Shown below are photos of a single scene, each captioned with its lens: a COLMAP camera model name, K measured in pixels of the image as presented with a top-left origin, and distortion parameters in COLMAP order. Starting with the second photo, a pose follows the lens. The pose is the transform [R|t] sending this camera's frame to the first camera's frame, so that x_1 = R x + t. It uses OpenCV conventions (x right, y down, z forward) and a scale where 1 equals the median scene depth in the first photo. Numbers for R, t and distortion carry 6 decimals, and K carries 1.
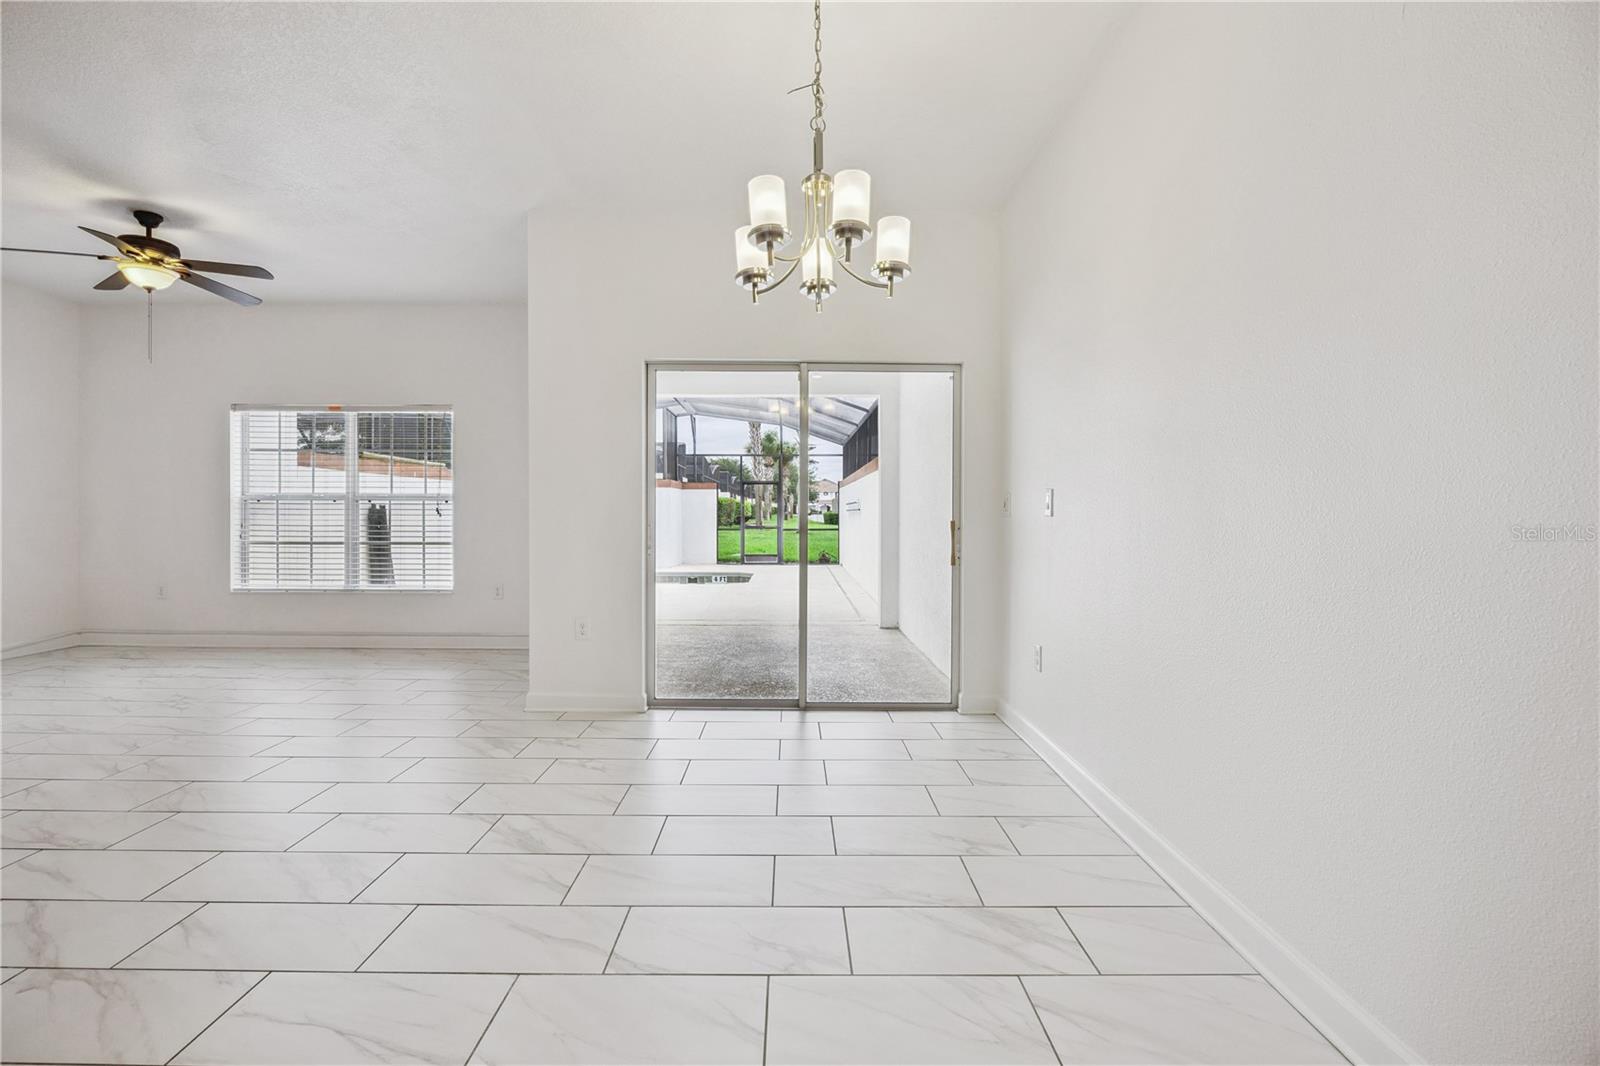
lens RADIAL K [[709.6, 0, 788.9], [0, 709.6, 518.8], [0, 0, 1]] dist [-0.014879, 0.000742]
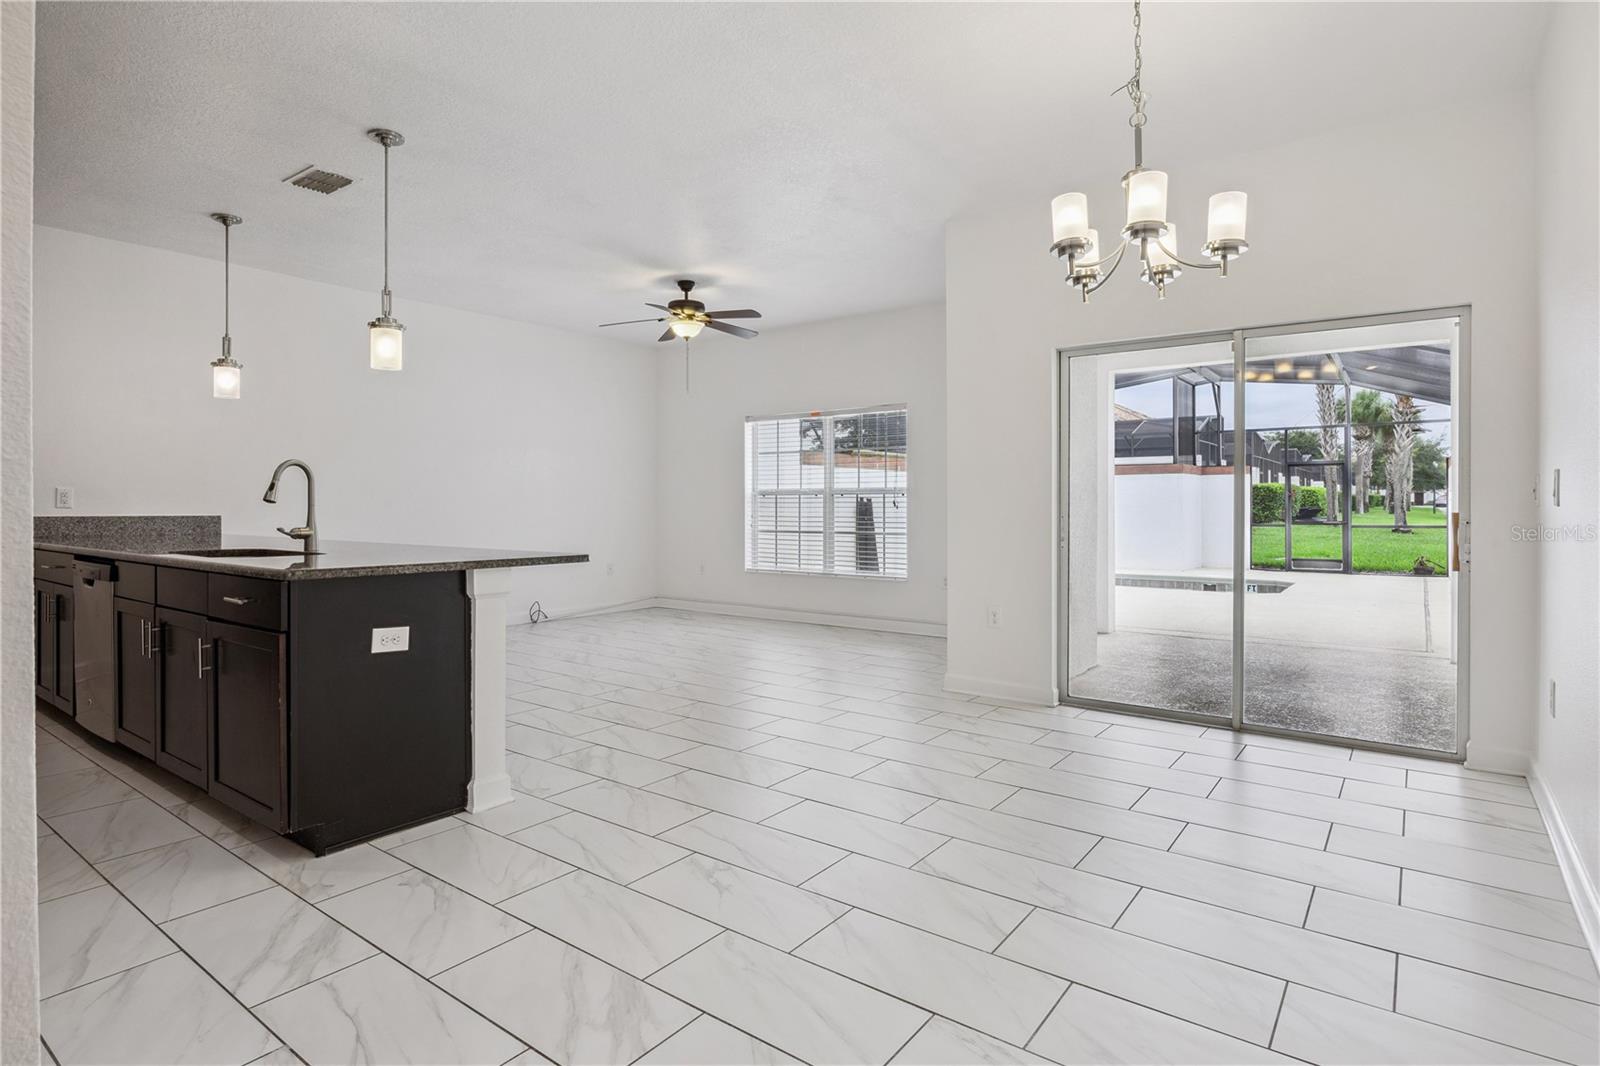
lens RADIAL K [[825.4, 0, 791.5], [0, 825.4, 506.2], [0, 0, 1]] dist [-0.005791, -0.001864]
pose [[0.796777, -0.003591, -0.604263, 0.190293], [-0.000623, 0.999977, -0.006763, 0.002368], [0.604273, 0.005765, 0.796757, -0.127619]]
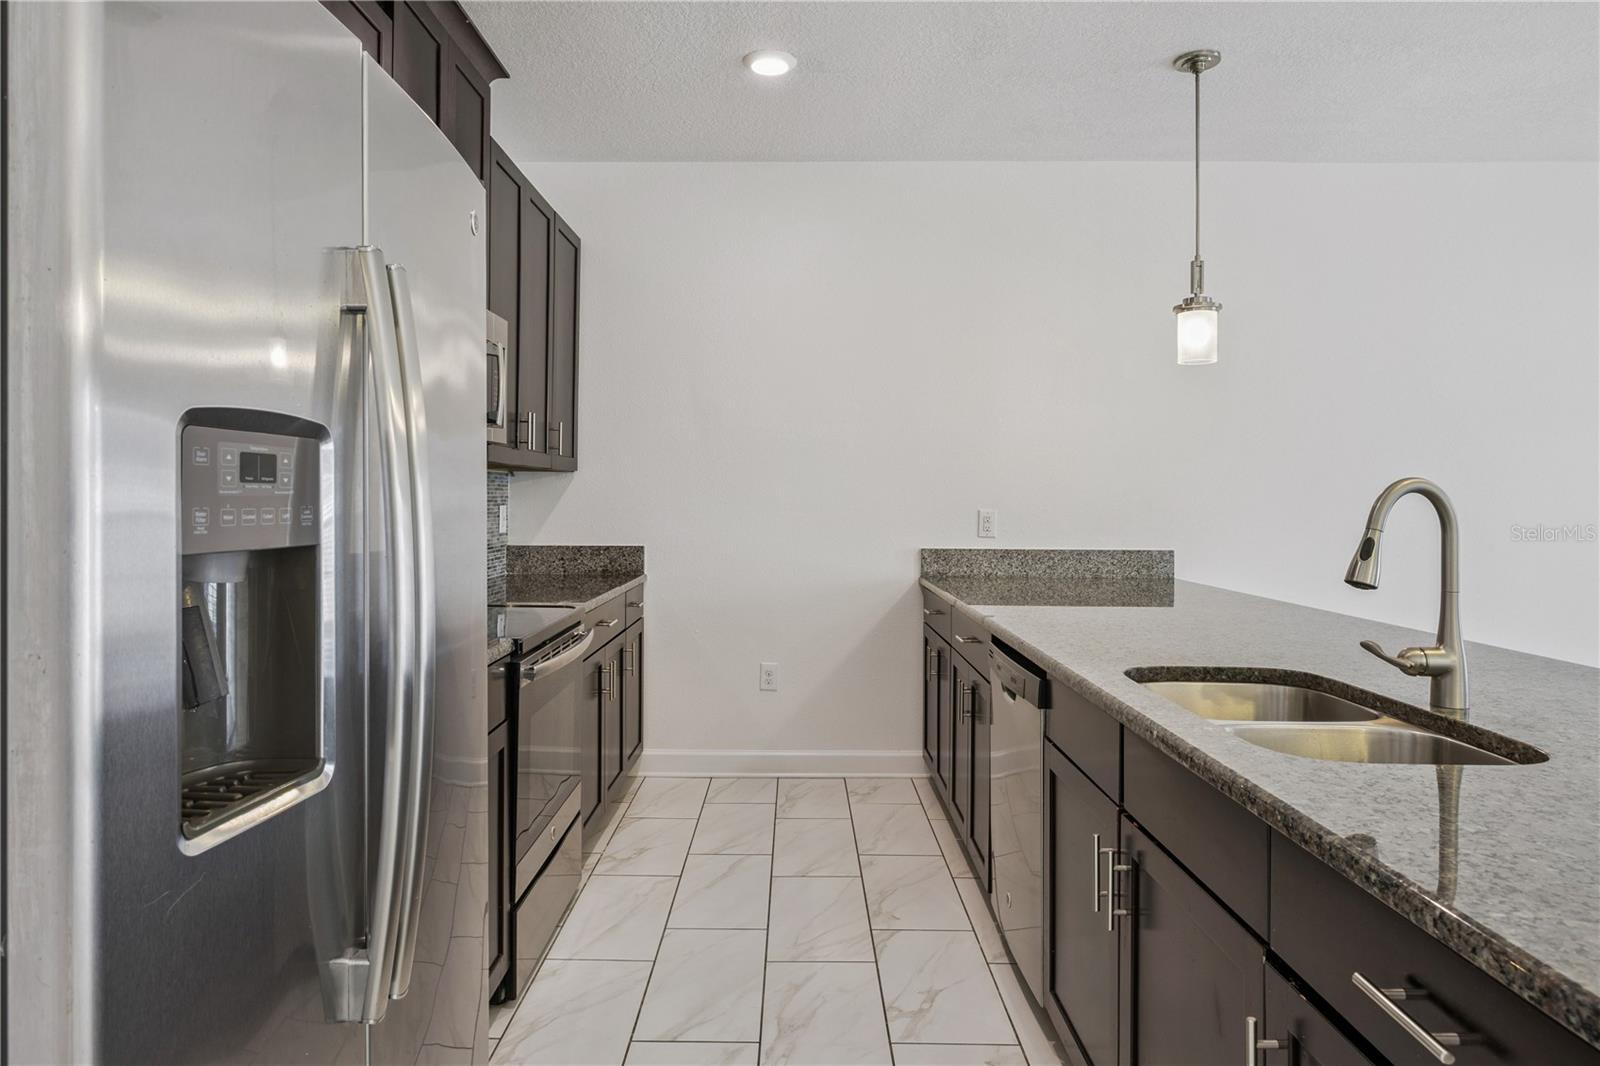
lens RADIAL K [[979.7, 0, 774.7], [0, 979.7, 503.7], [0, 0, 1]] dist [-0.010780, 0.004347]
pose [[-0.030144, 0.001167, -0.999545, -0.328862], [-0.009717, 0.999952, 0.001461, -0.039143], [0.999498, 0.009757, -0.030131, -0.009679]]
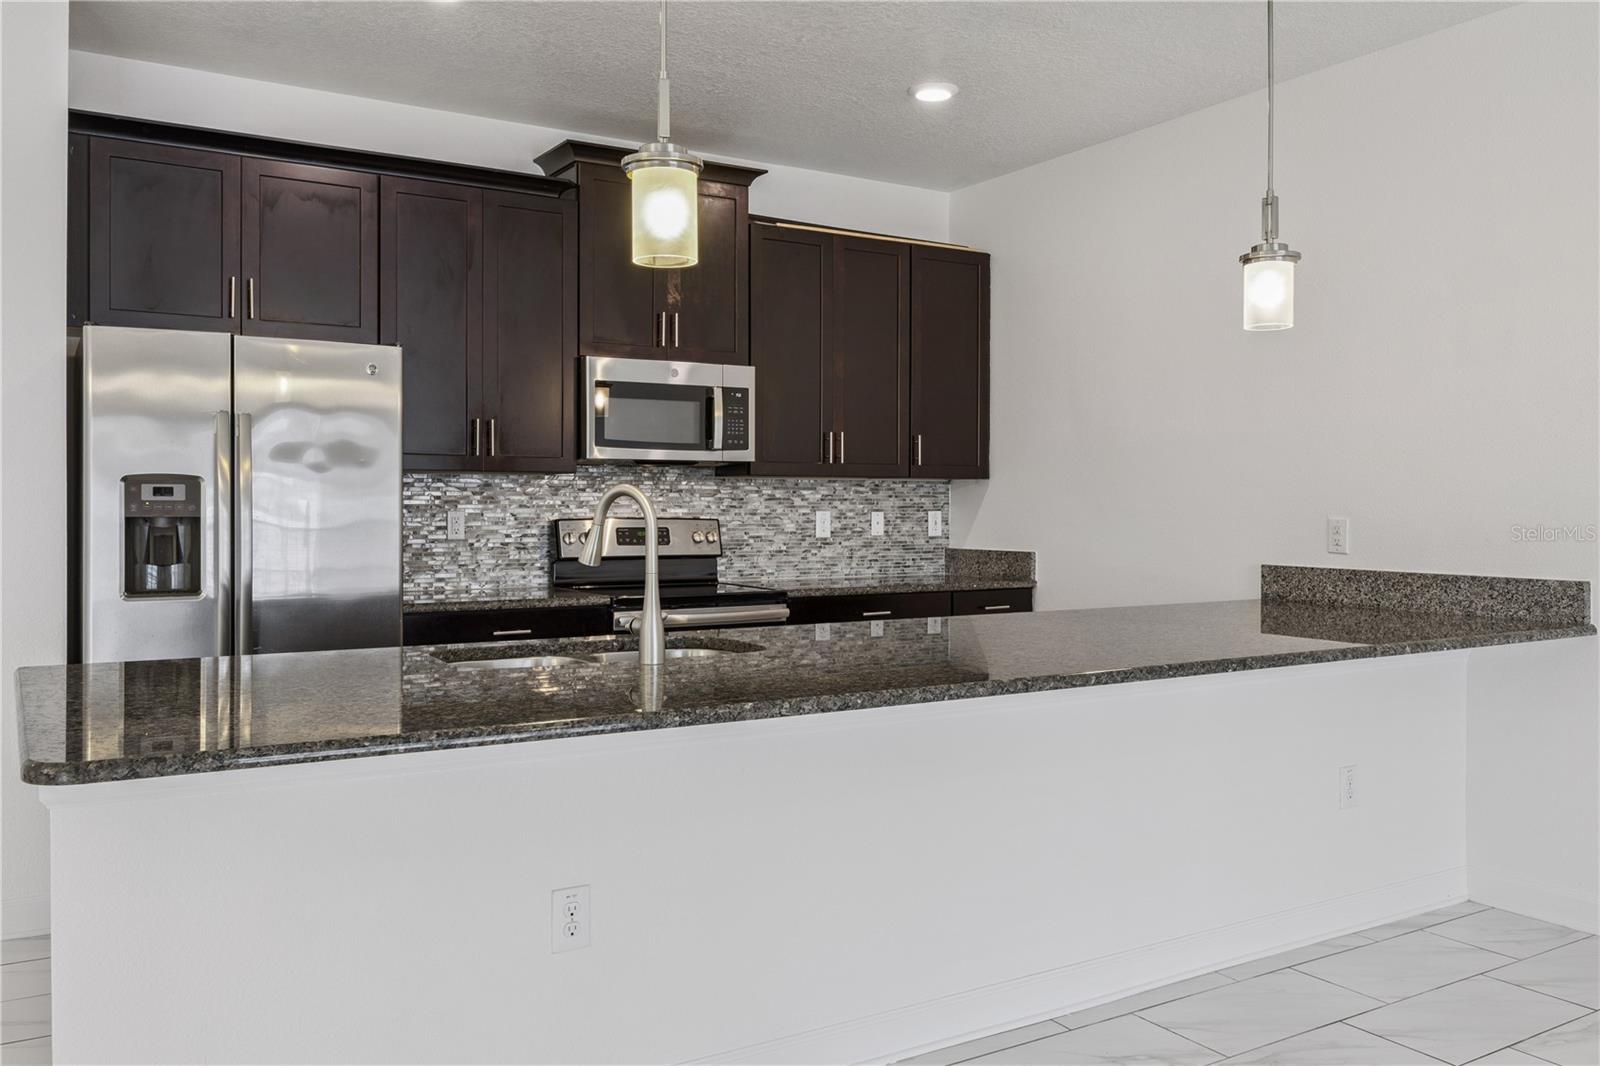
lens RADIAL K [[1287.6, 0, 795.6], [0, 1287.6, 516.8], [0, 0, 1]] dist [-0.010654, 0.003363]
pose [[-0.857084, -0.001779, -0.515174, -0.454322], [-0.009777, 0.999870, 0.012813, -0.043612], [0.515084, 0.016019, -0.856990, 0.895369]]
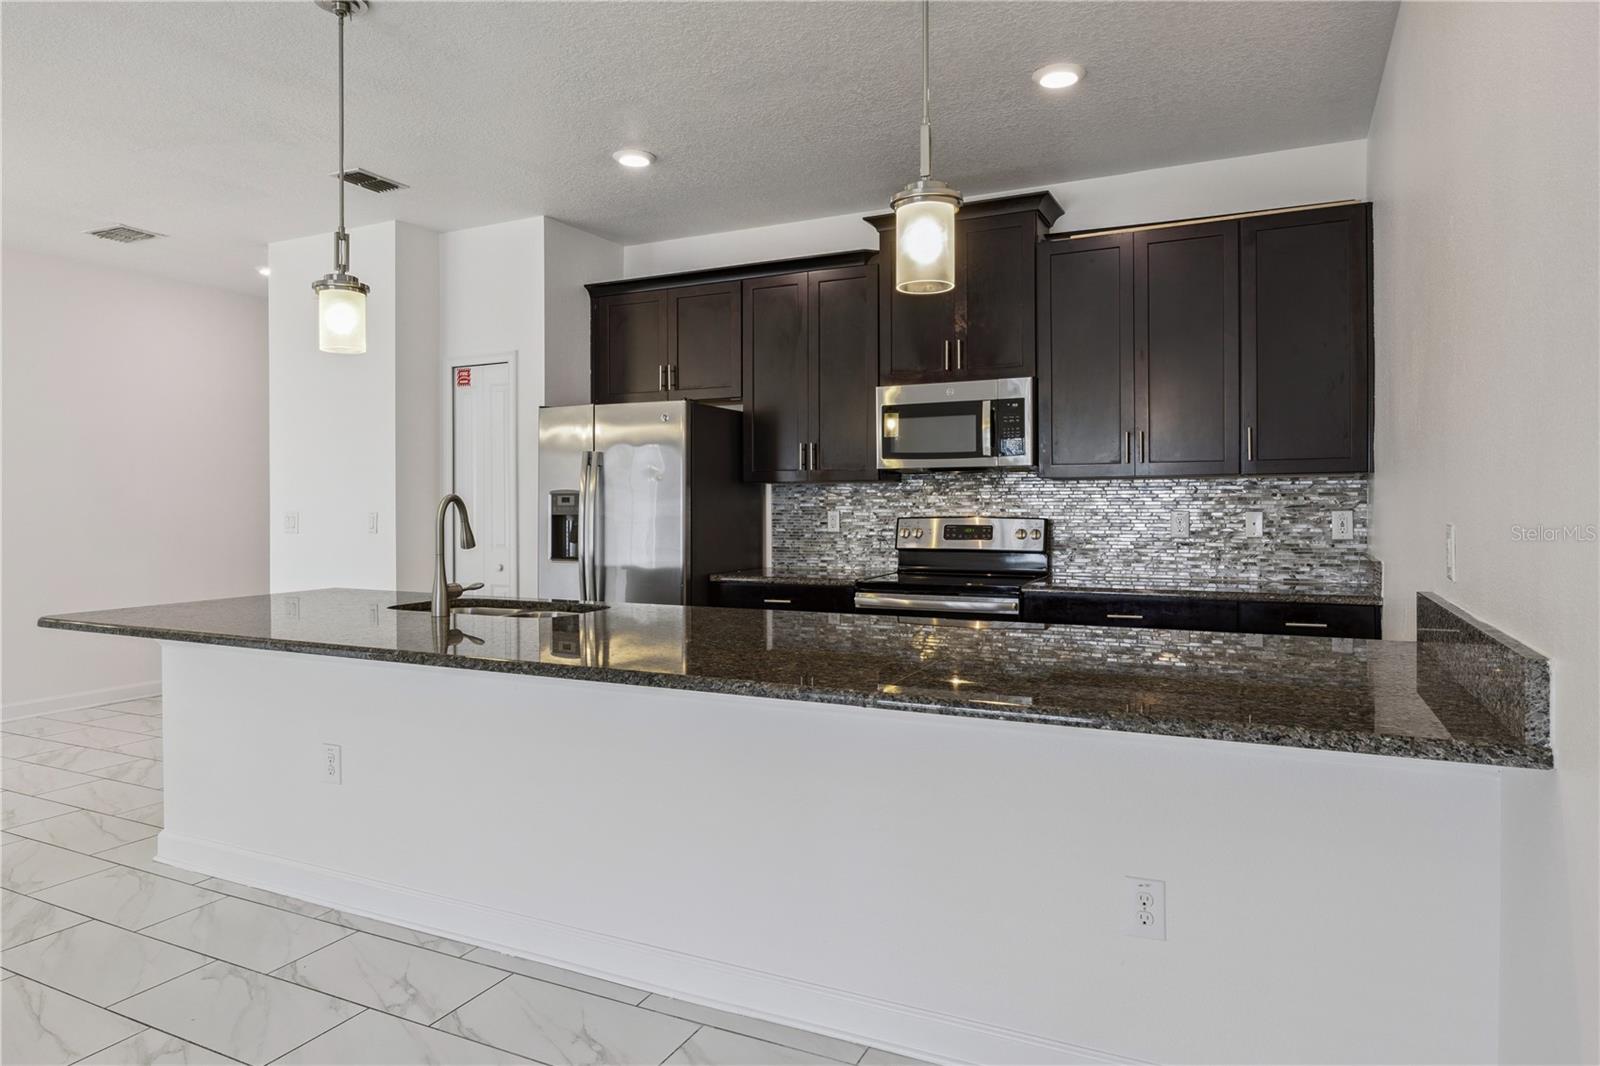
lens RADIAL K [[979.7, 0, 787.5], [0, 979.7, 513.1], [0, 0, 1]] dist [-0.010780, 0.004347]
pose [[-0.891244, -0.004760, 0.453500, -1.336835], [0.003427, 0.999846, 0.017228, -0.049407], [-0.453512, 0.016909, -0.891090, 0.828775]]
